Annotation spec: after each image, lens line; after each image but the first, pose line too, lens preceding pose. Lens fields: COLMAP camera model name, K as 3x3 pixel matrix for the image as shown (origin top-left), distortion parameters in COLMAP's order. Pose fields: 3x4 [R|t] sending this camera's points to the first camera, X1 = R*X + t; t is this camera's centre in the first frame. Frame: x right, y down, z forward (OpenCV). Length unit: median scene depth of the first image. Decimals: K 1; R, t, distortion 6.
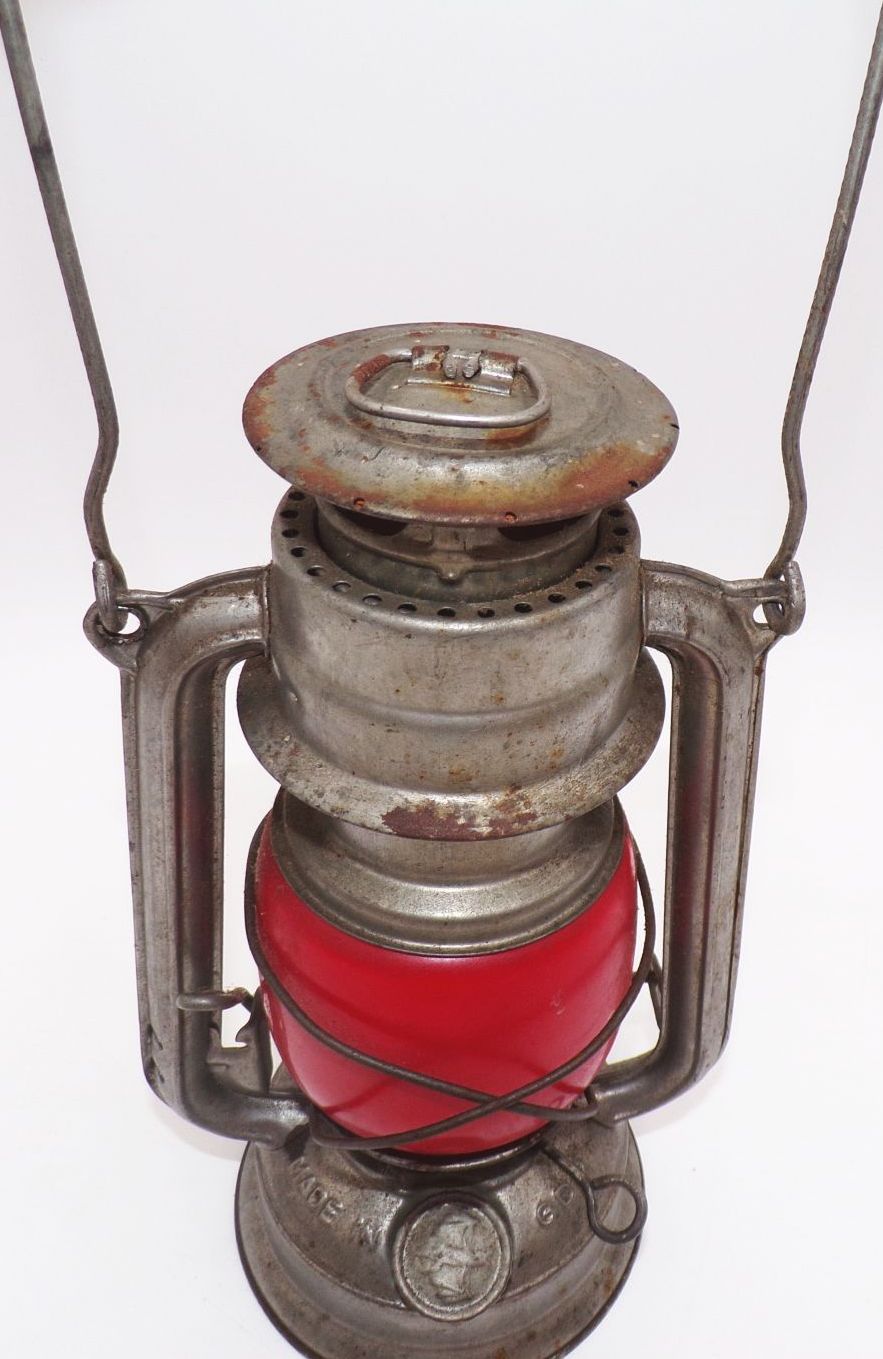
lens RADIAL K [[954.5, 0, 443.6], [0, 954.5, 679.3], [0, 0, 1]] dist [0.012555, -0.000335]
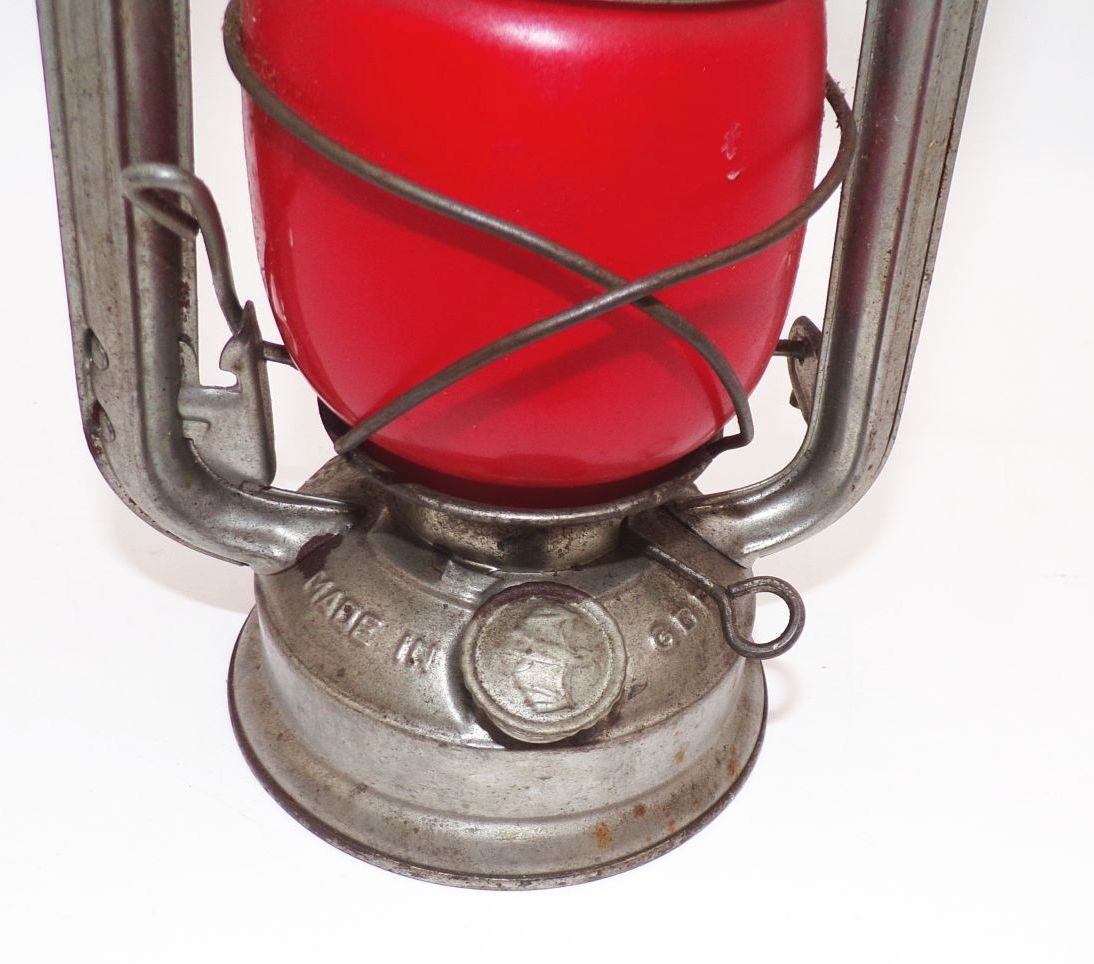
lens RADIAL K [[1083.0, 0, 545.0], [0, 1083.0, 482.0], [0, 0, 1]] dist [0.006630, 0.000000]
pose [[0.996415, -0.013947, 0.083440, -0.056979], [0.006000, 0.995483, 0.094746, 0.407541], [-0.084385, -0.093906, 0.991998, 0.226128]]
